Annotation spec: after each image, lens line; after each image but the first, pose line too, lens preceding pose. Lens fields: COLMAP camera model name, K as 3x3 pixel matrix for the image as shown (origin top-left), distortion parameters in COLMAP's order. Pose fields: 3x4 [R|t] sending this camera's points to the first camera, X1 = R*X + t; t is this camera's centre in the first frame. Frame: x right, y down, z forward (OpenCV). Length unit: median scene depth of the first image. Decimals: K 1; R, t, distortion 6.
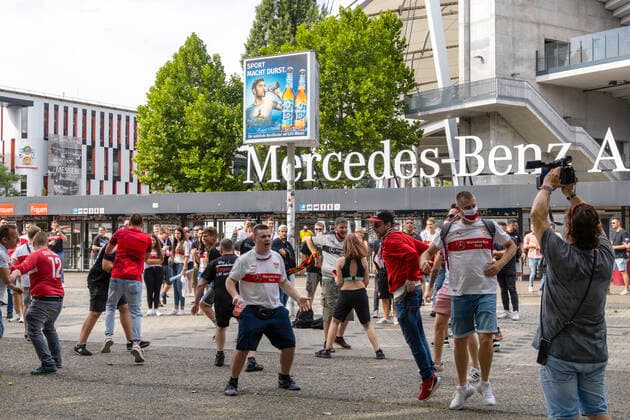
lens RADIAL K [[930.4, 0, 315.0], [0, 930.4, 210.0], [0, 0, 1]] dist [0.027652, 0.057432]
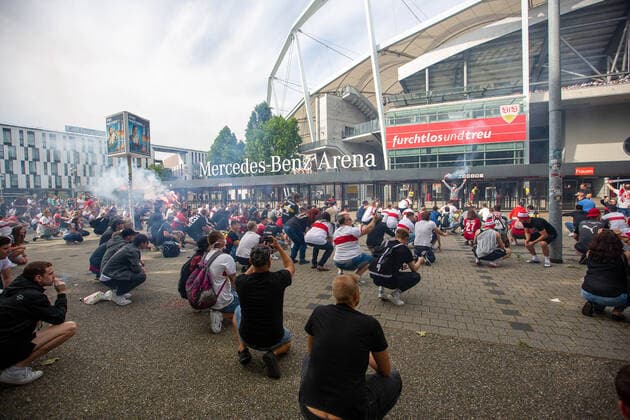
lens RADIAL K [[287.5, 0, 314.4], [0, 287.5, 205.7], [0, 0, 1]] dist [-0.046401, 0.017829]
pose [[0.998632, -0.021310, 0.047750, 0.219557], [0.017884, 0.997312, 0.071056, 0.003140], [-0.049136, -0.070104, 0.996329, 0.179077]]
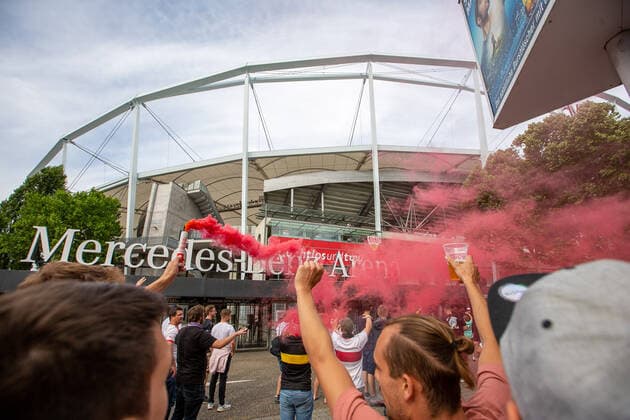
lens RADIAL K [[287.5, 0, 314.4], [0, 287.5, 205.7], [0, 0, 1]] dist [-0.046401, 0.017829]
pose [[0.681409, 0.251313, 0.687404, -0.085386], [-0.014384, 0.943617, -0.330726, 0.007701], [-0.731762, 0.215472, 0.646604, 0.602568]]
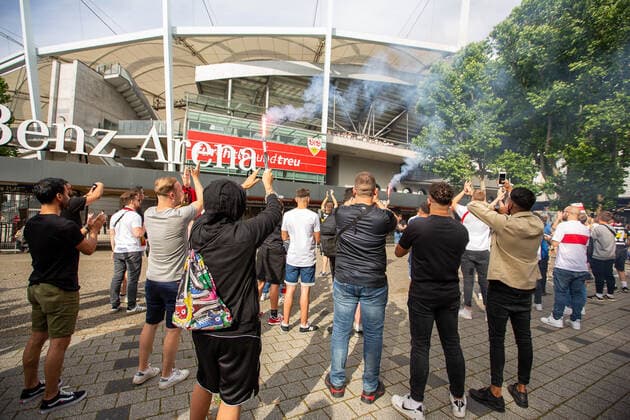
lens RADIAL K [[287.5, 0, 314.4], [0, 287.5, 205.7], [0, 0, 1]] dist [-0.046401, 0.017829]
pose [[0.628876, 0.058576, 0.775296, 0.149852], [-0.049407, 0.998153, -0.035337, 0.016428], [-0.775935, -0.016083, 0.630608, 0.540613]]
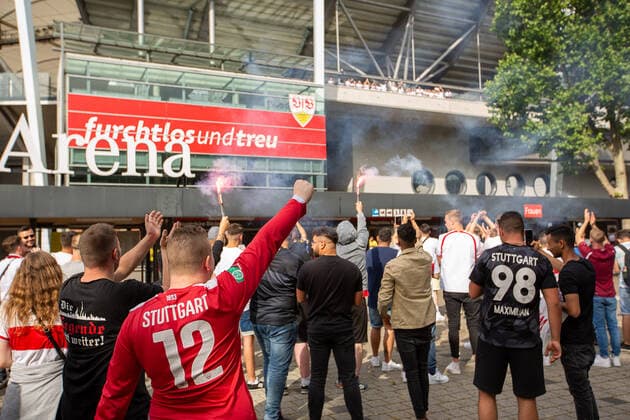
lens RADIAL K [[563.1, 0, 313.7], [0, 563.1, 206.1], [0, 0, 1]] dist [-0.000499, 0.110945]
pose [[0.639335, 0.033339, 0.768205, 0.100927], [0.004950, 0.998860, -0.047469, 0.008120], [-0.768912, 0.034151, 0.638442, 0.466977]]
